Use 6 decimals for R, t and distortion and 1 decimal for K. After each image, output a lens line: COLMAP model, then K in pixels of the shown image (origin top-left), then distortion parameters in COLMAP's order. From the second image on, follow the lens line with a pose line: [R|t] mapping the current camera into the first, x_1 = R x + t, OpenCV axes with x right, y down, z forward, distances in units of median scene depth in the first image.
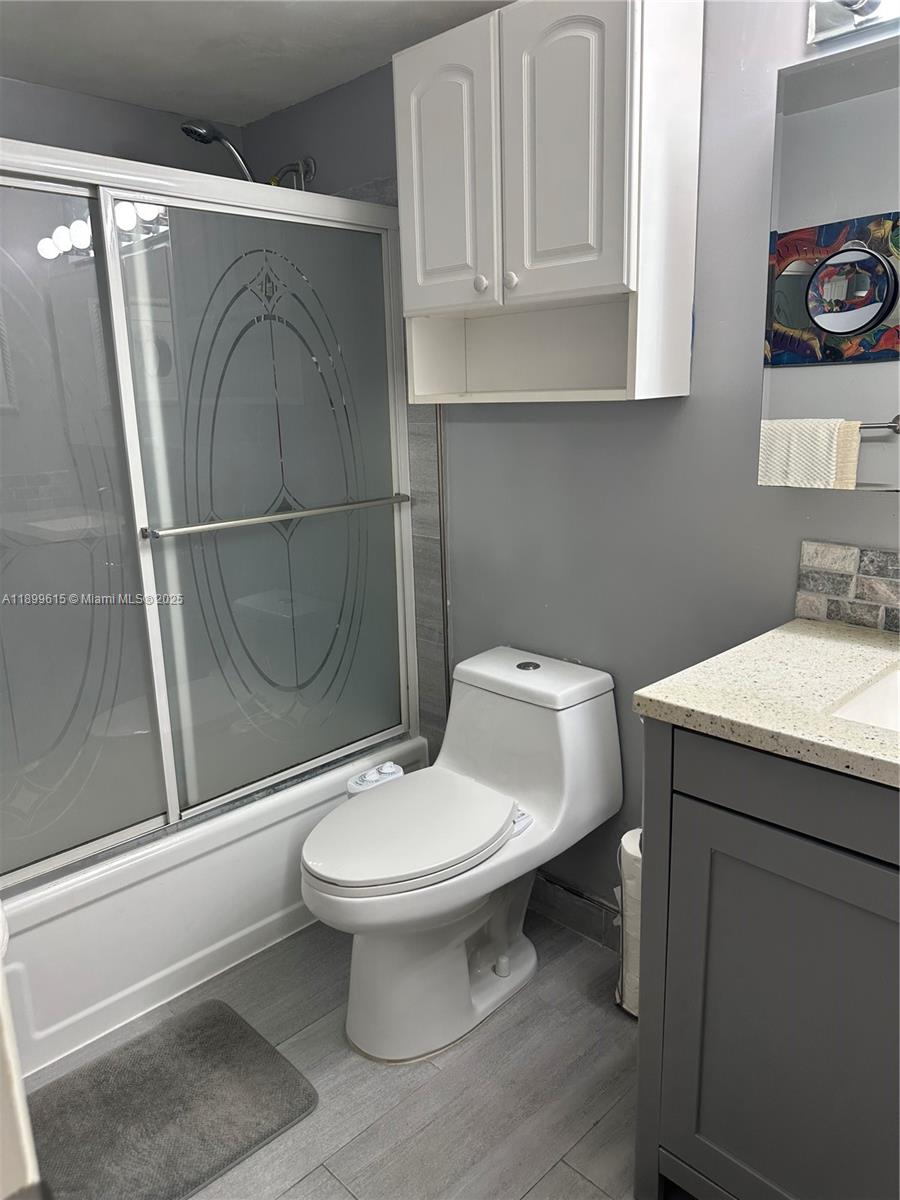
lens RADIAL K [[856.8, 0, 450.0], [0, 856.8, 600.0], [0, 0, 1]] dist [0.055907, -0.092291]
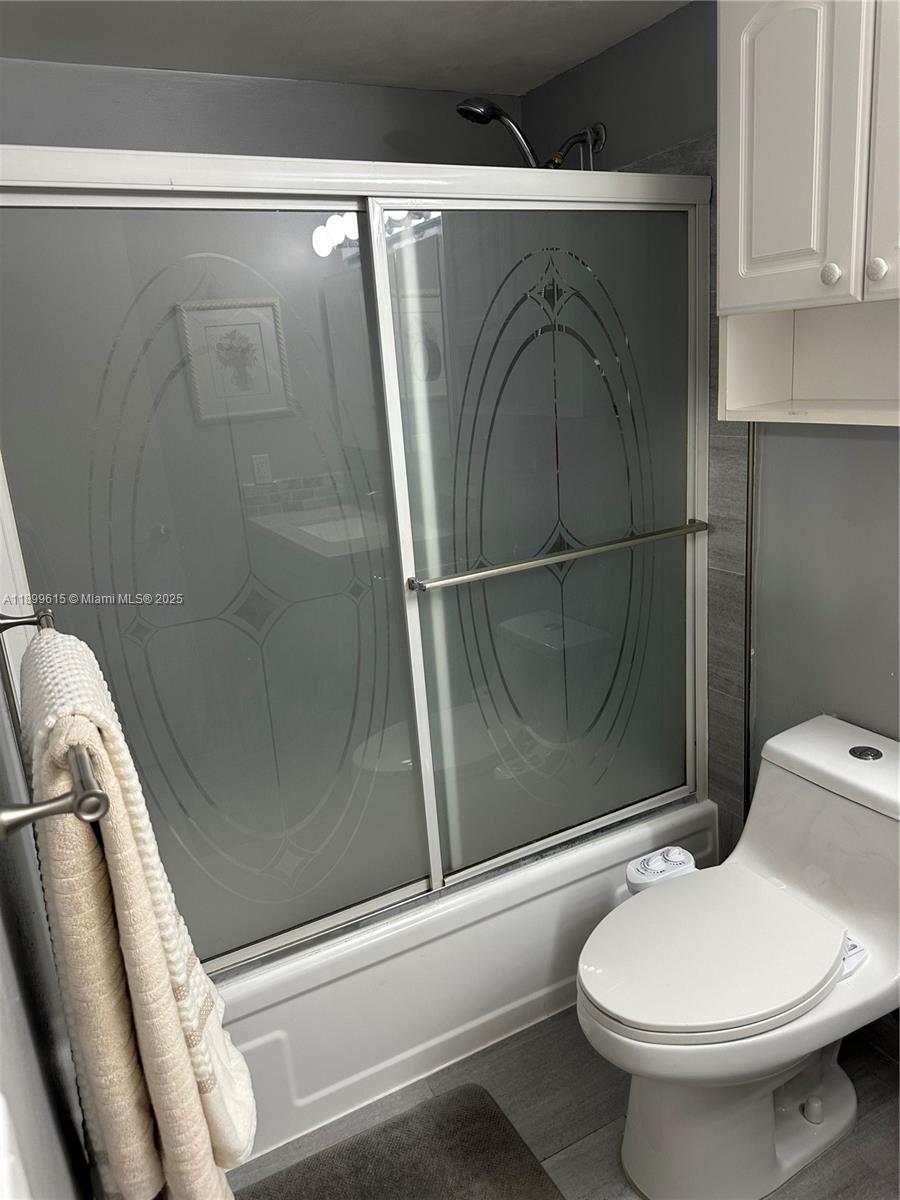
lens RADIAL K [[851.0, 0, 450.0], [0, 851.0, 600.0], [0, 0, 1]] dist [0.056126, -0.064451]
pose [[0.957365, 0.032814, -0.287012, -0.051749], [-0.016831, 0.998176, 0.057980, -0.102886], [0.288391, -0.050677, 0.956171, 0.138856]]
